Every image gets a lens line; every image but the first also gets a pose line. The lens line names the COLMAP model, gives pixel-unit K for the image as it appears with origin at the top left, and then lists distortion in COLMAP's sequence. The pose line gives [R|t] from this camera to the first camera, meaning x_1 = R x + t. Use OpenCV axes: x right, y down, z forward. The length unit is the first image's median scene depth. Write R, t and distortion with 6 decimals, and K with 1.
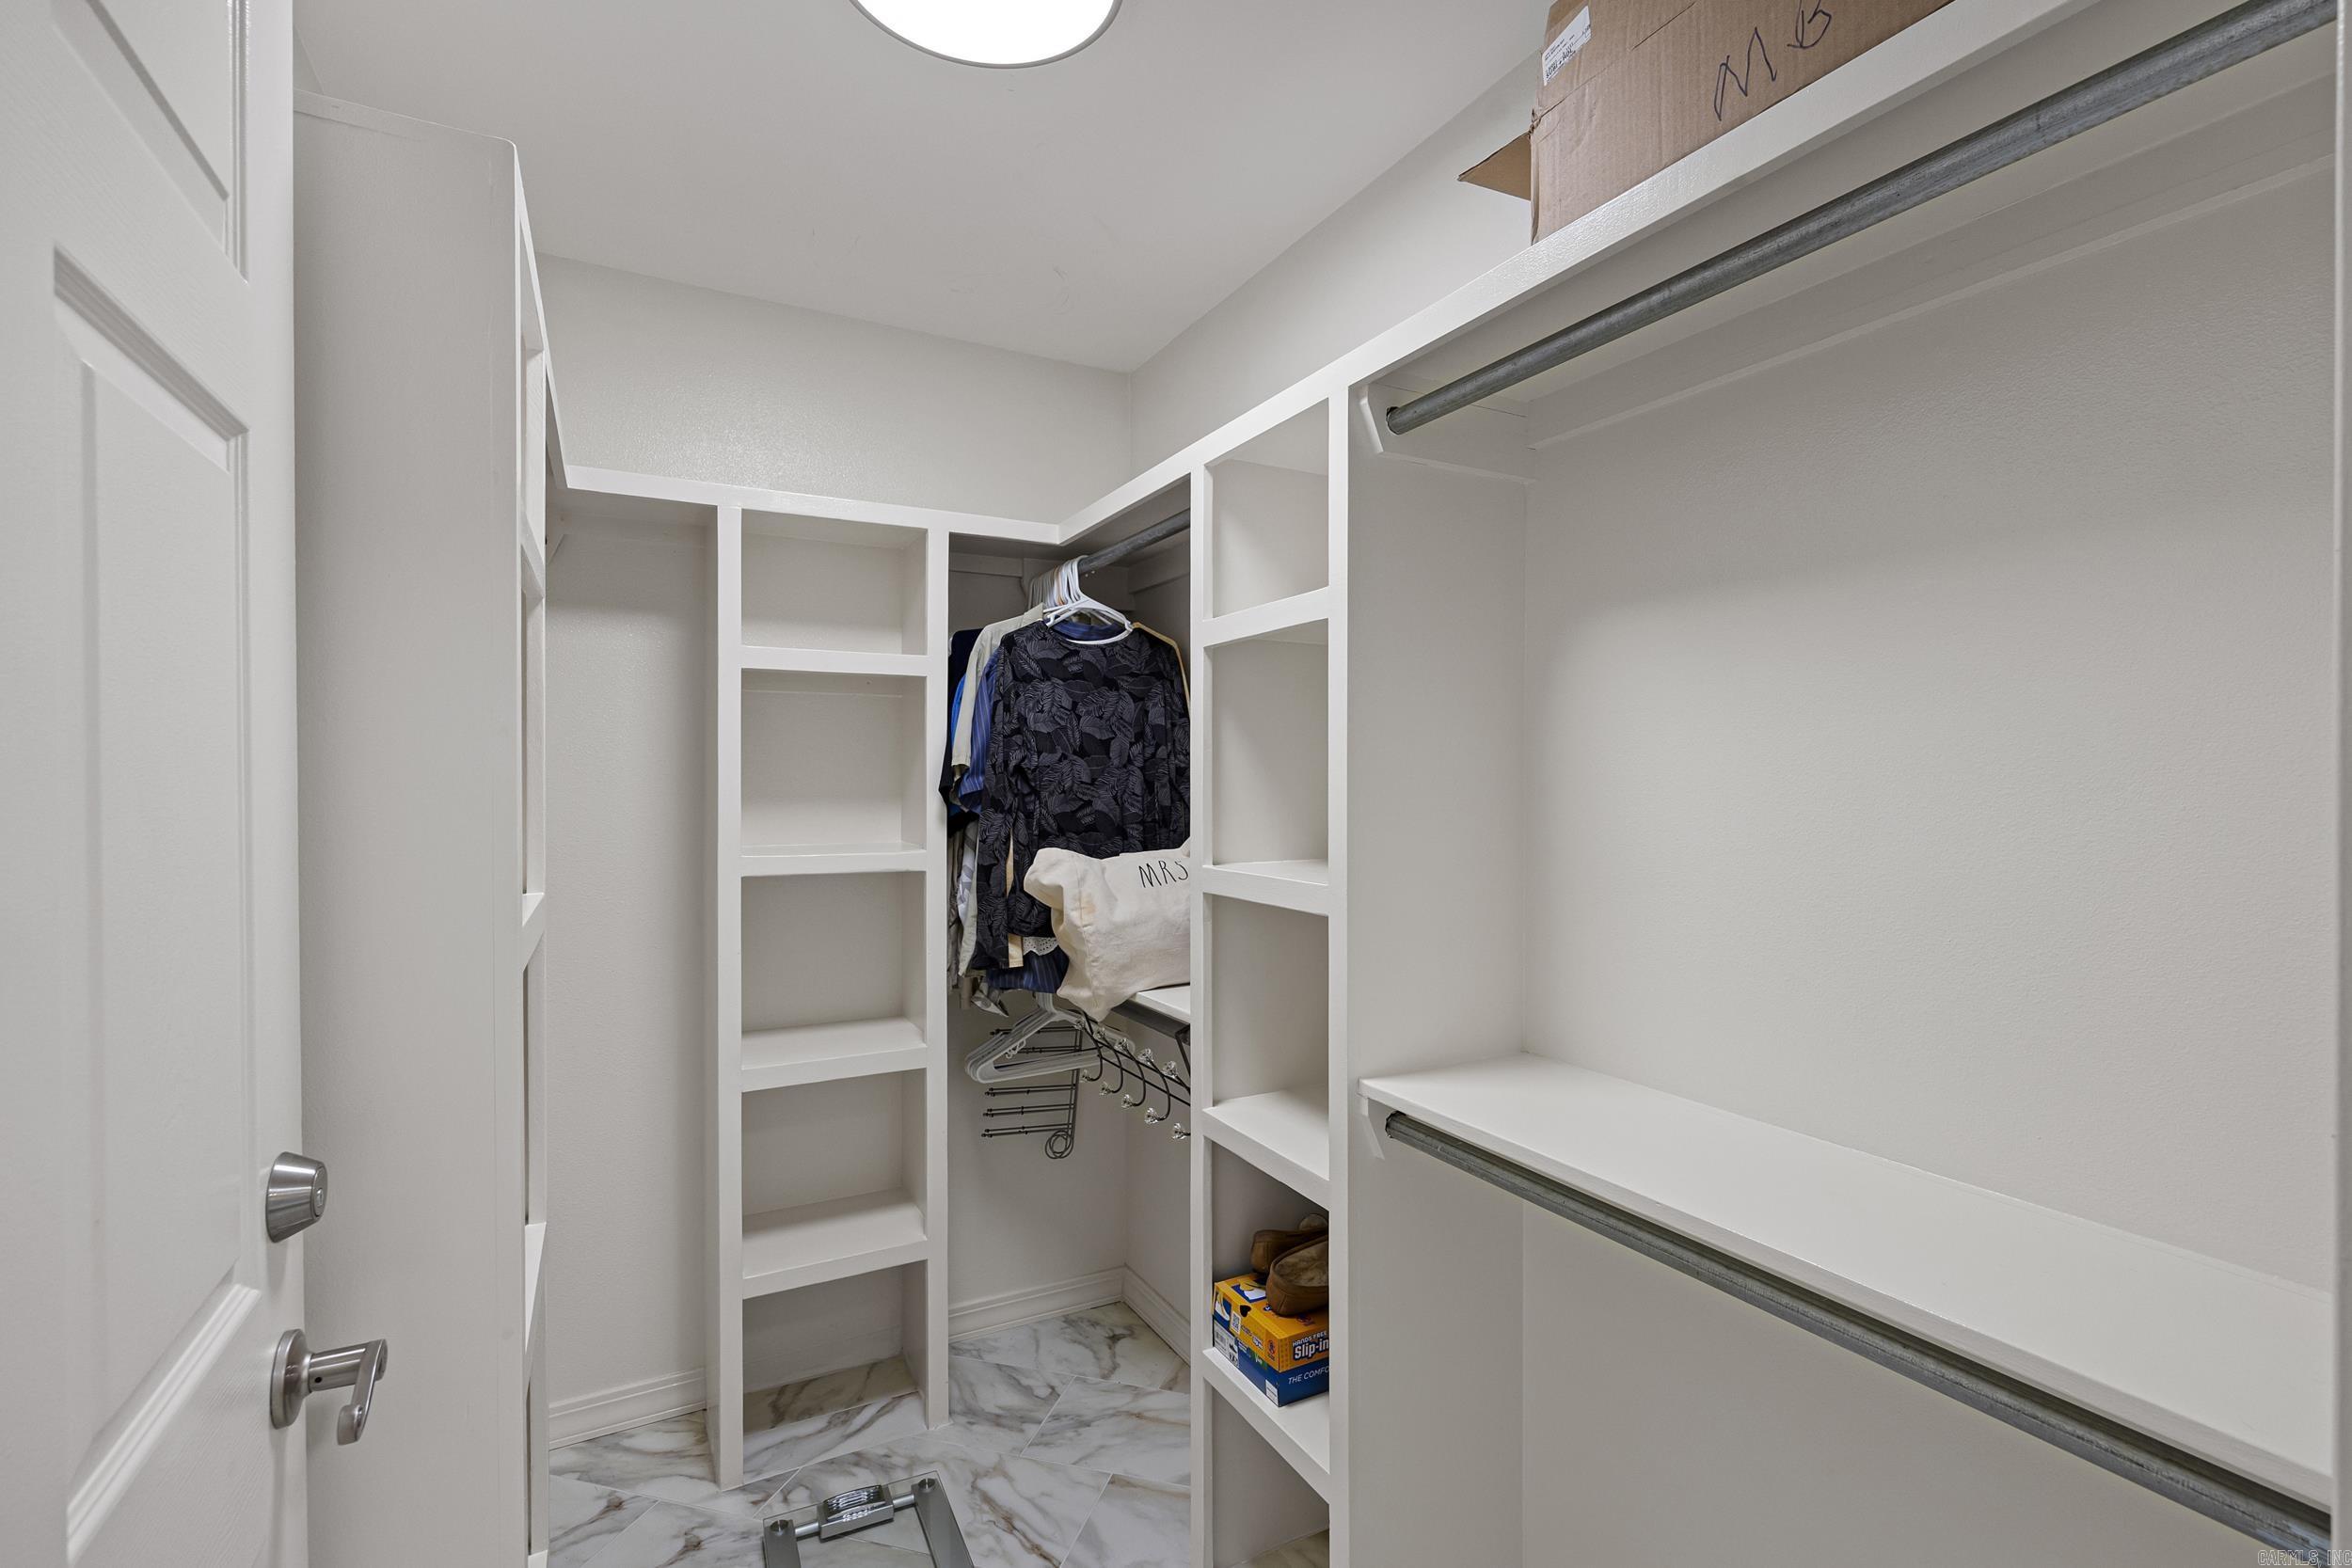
lens RADIAL K [[1069.3, 0, 1183.3], [0, 1069.3, 793.8], [0, 0, 1]] dist [0.004857, 0.002037]
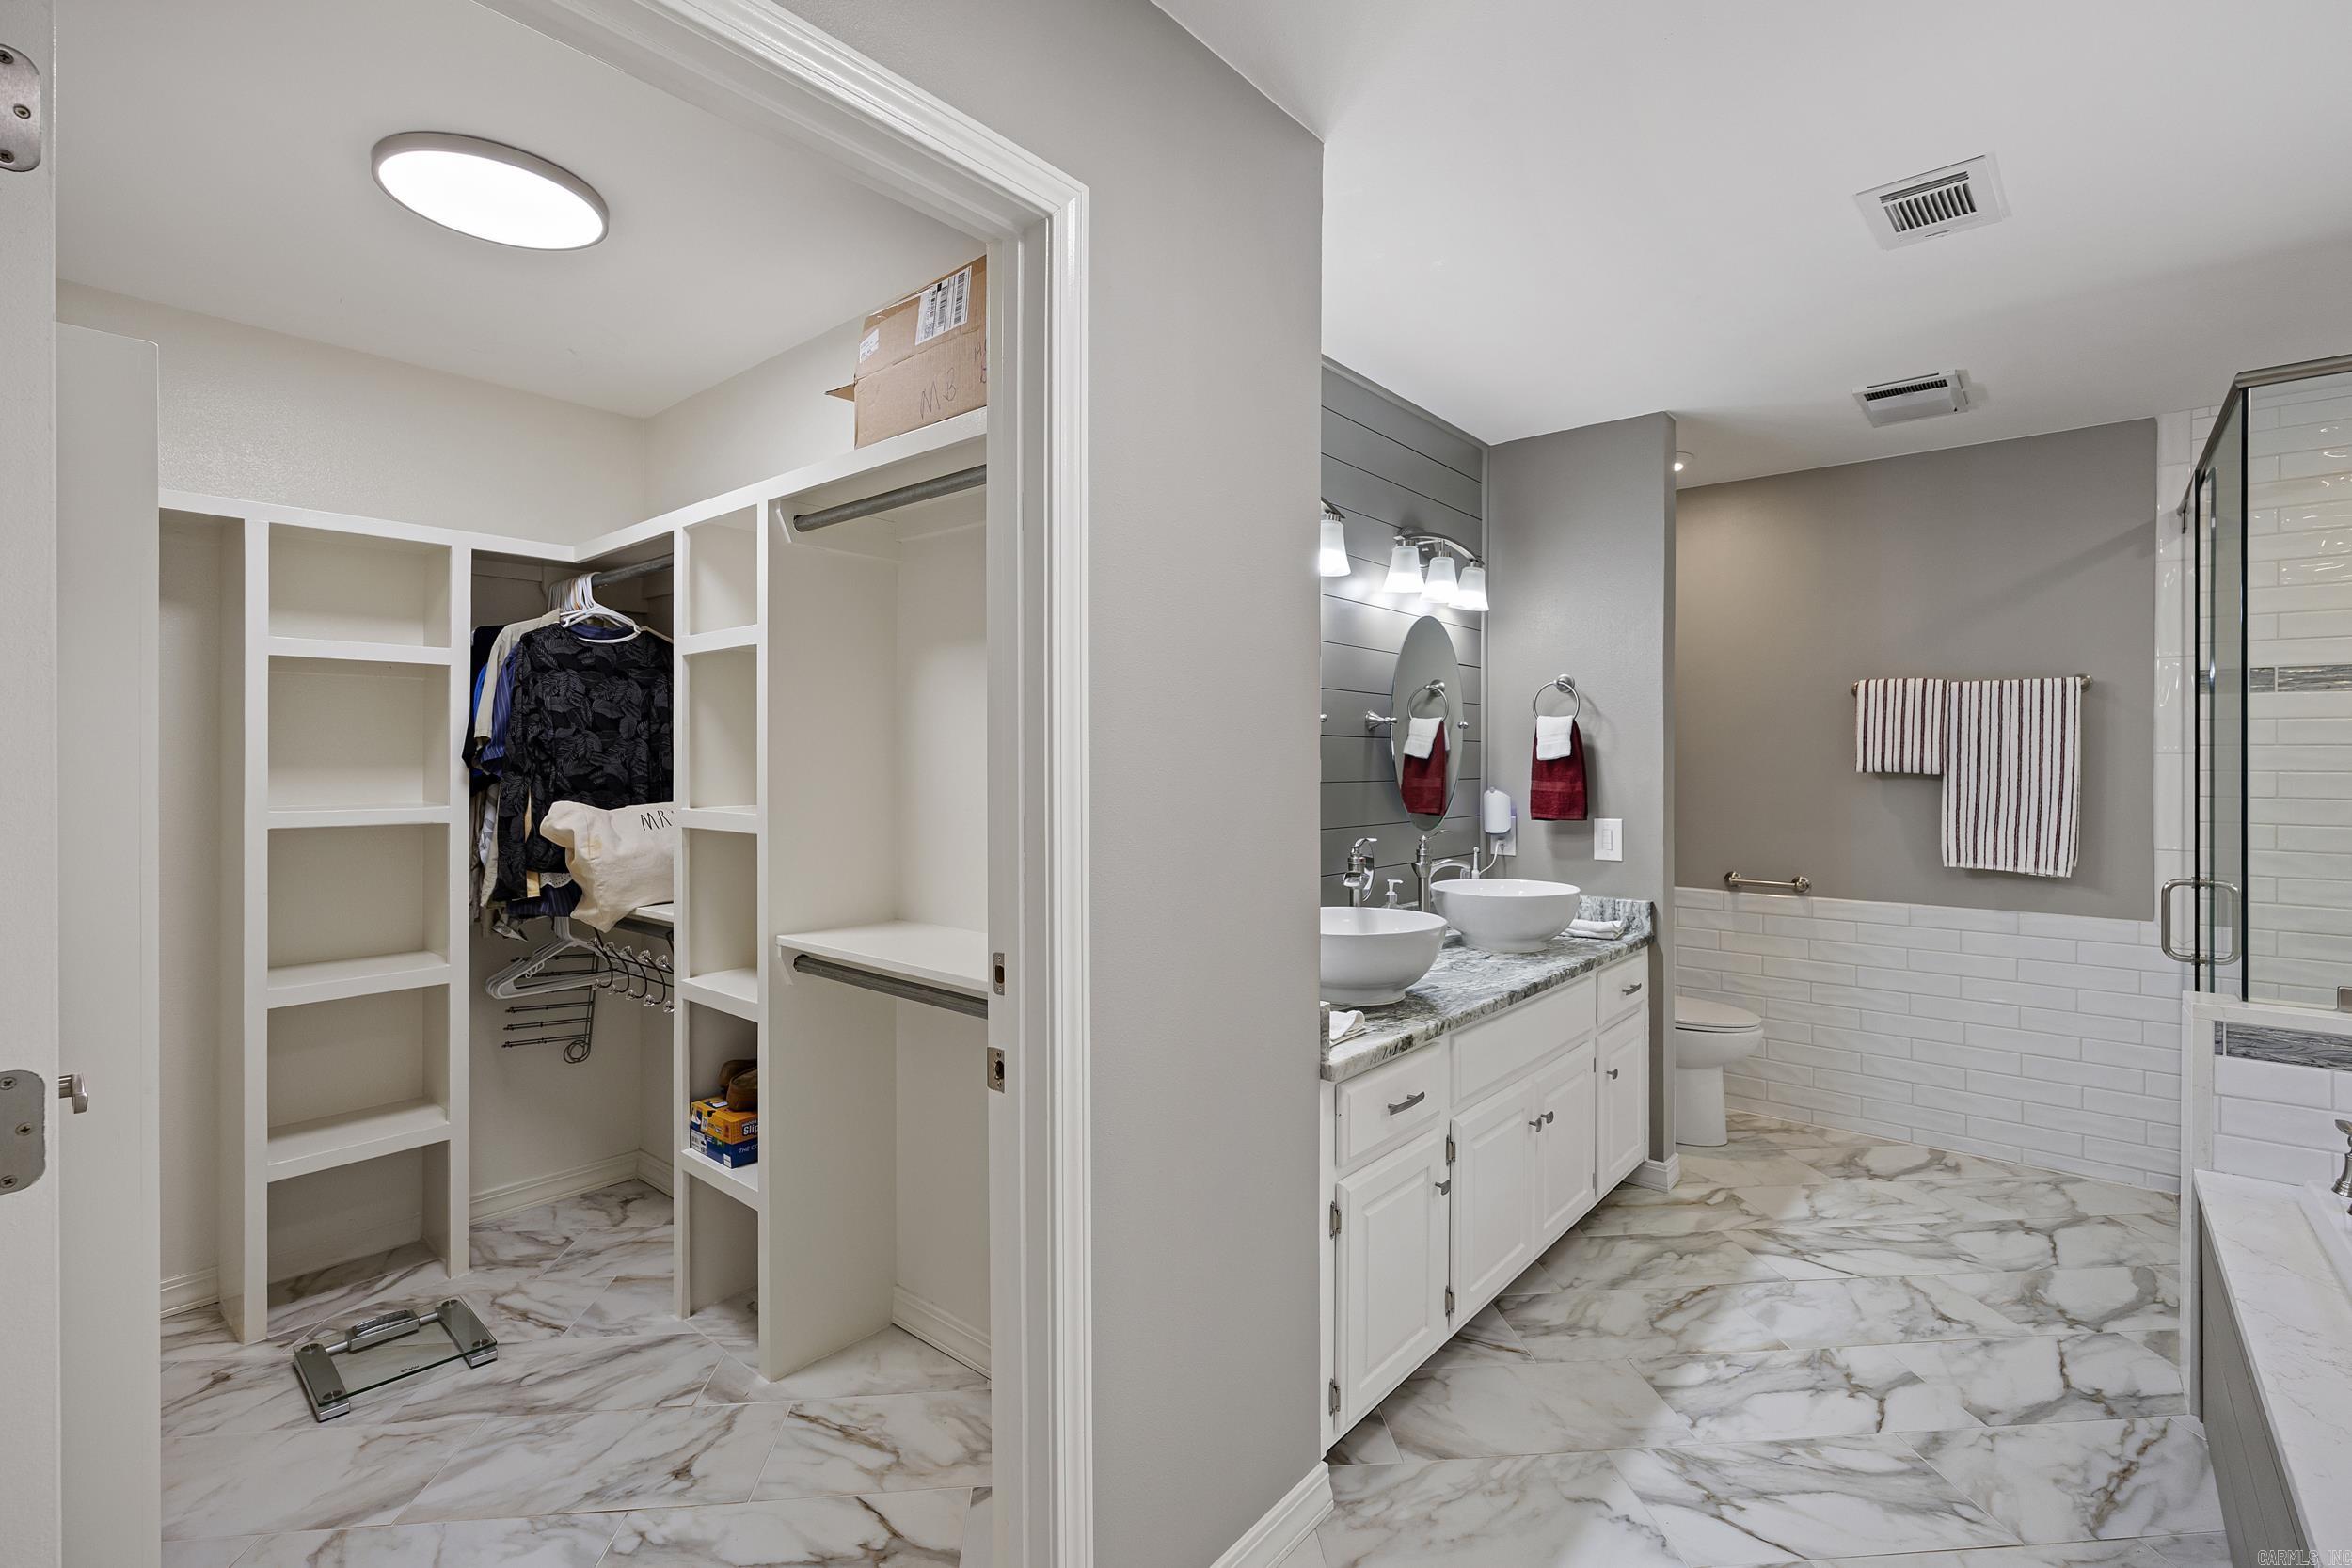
lens RADIAL K [[1069.3, 0, 1170.1], [0, 1069.3, 758.2], [0, 0, 1]] dist [0.004857, 0.002037]
pose [[0.933733, -0.000952, 0.357968, 0.097780], [0.005425, 0.999919, -0.011490, 0.017193], [-0.357928, 0.012671, 0.933663, -0.478333]]
